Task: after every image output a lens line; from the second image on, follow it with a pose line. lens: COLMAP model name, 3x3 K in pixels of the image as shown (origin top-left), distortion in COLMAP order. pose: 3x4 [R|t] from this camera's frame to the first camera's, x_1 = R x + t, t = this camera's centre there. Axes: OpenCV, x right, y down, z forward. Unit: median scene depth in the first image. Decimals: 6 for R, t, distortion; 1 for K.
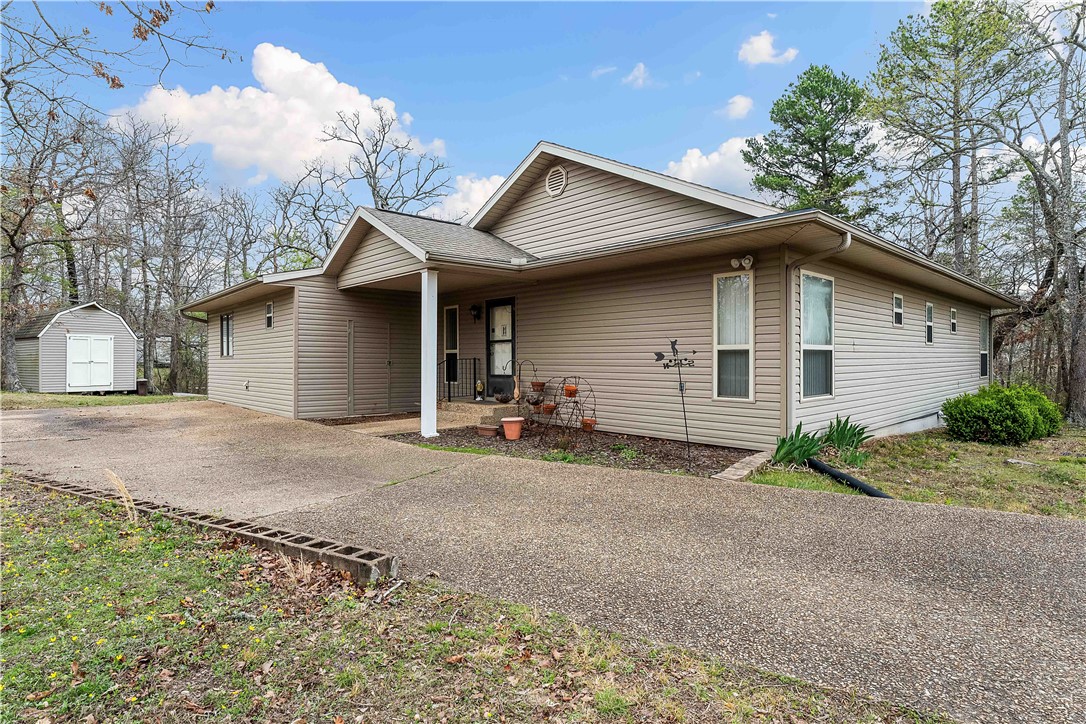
lens RADIAL K [[558.8, 0, 545.4], [0, 558.8, 368.1], [0, 0, 1]] dist [-0.004928, -0.000942]
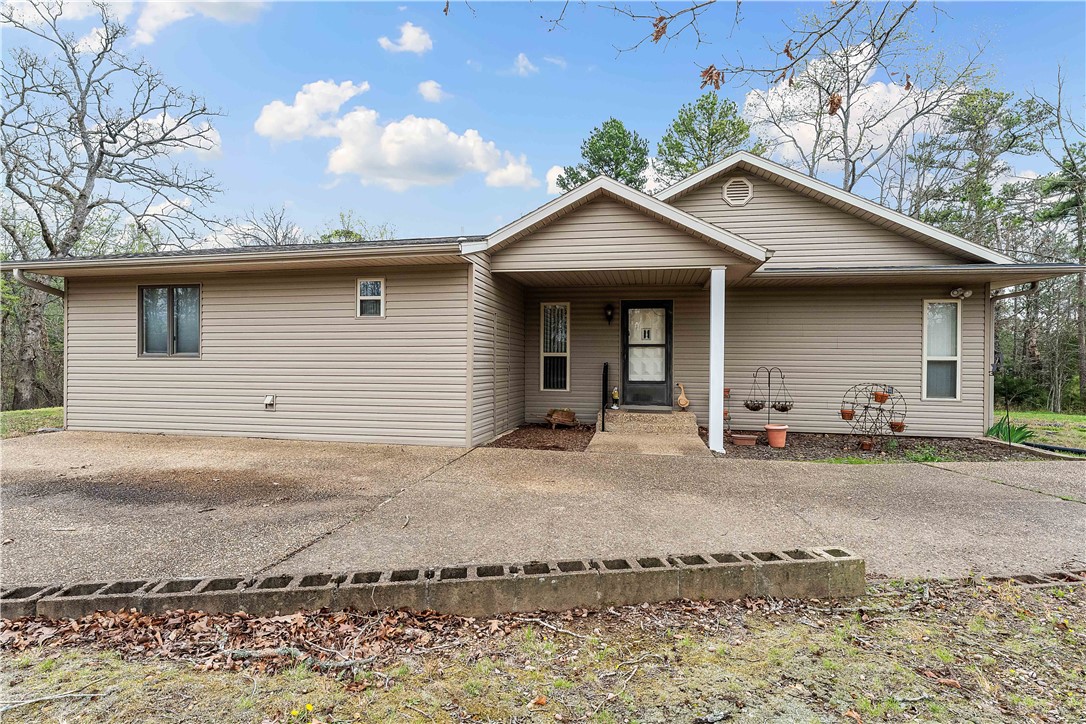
lens RADIAL K [[529.6, 0, 543.0], [0, 529.6, 361.4], [0, 0, 1]] dist [-0.004251, 0.000375]
pose [[0.808160, 0.003605, 0.588951, -0.764824], [0.000068, 0.999981, -0.006215, -0.015902], [-0.588962, 0.005063, 0.808145, 0.391443]]
